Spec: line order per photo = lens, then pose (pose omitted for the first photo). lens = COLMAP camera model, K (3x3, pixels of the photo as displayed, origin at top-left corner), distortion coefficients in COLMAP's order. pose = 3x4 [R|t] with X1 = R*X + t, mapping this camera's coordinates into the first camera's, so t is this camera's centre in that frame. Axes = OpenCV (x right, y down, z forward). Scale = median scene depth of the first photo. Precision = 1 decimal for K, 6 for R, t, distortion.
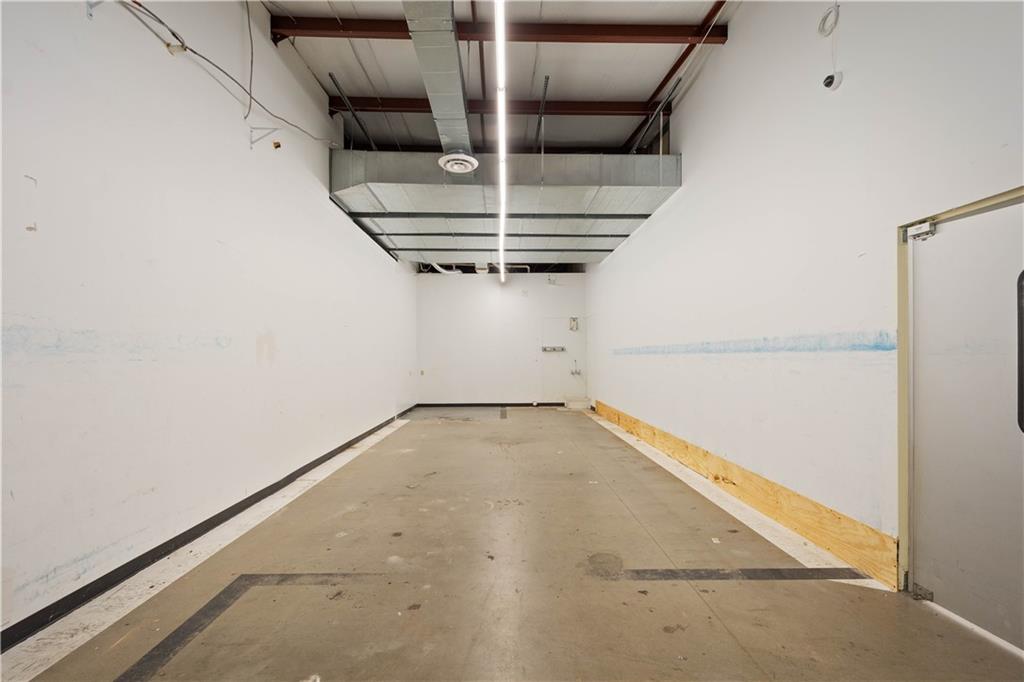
lens RADIAL K [[445.8, 0, 513.2], [0, 445.8, 350.8], [0, 0, 1]] dist [-0.001017, -0.000060]
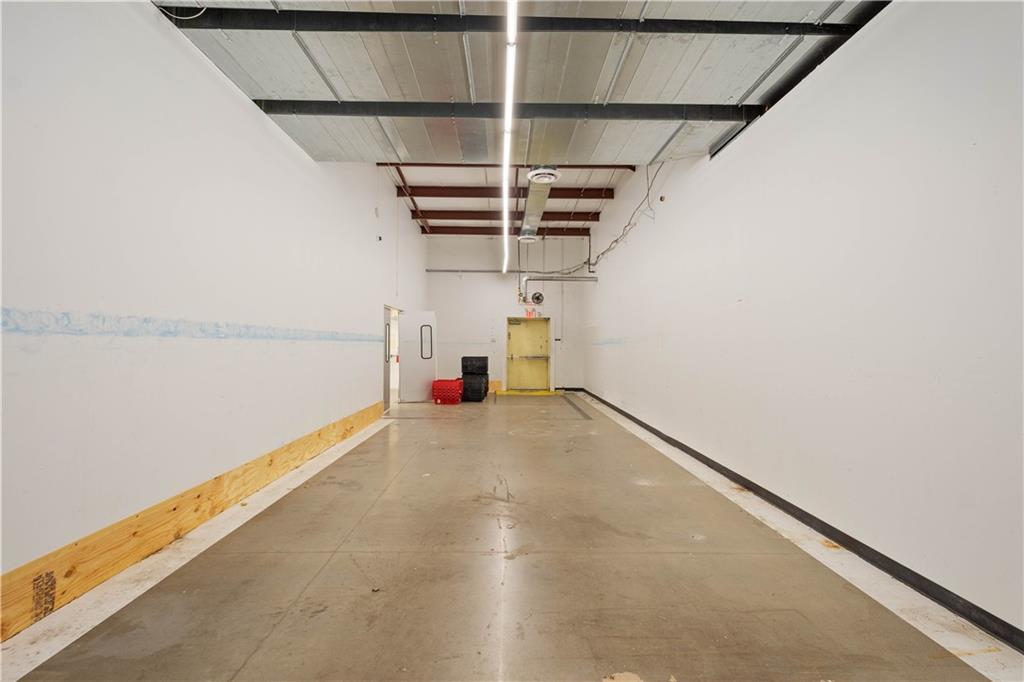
lens RADIAL K [[445.8, 0, 513.2], [0, 445.8, 350.8], [0, 0, 1]] dist [-0.001017, -0.000060]
pose [[-0.999985, -0.004509, 0.003037, -0.046948], [-0.004503, 0.999988, 0.001867, 0.026135], [-0.003046, 0.001853, -0.999994, 2.055762]]
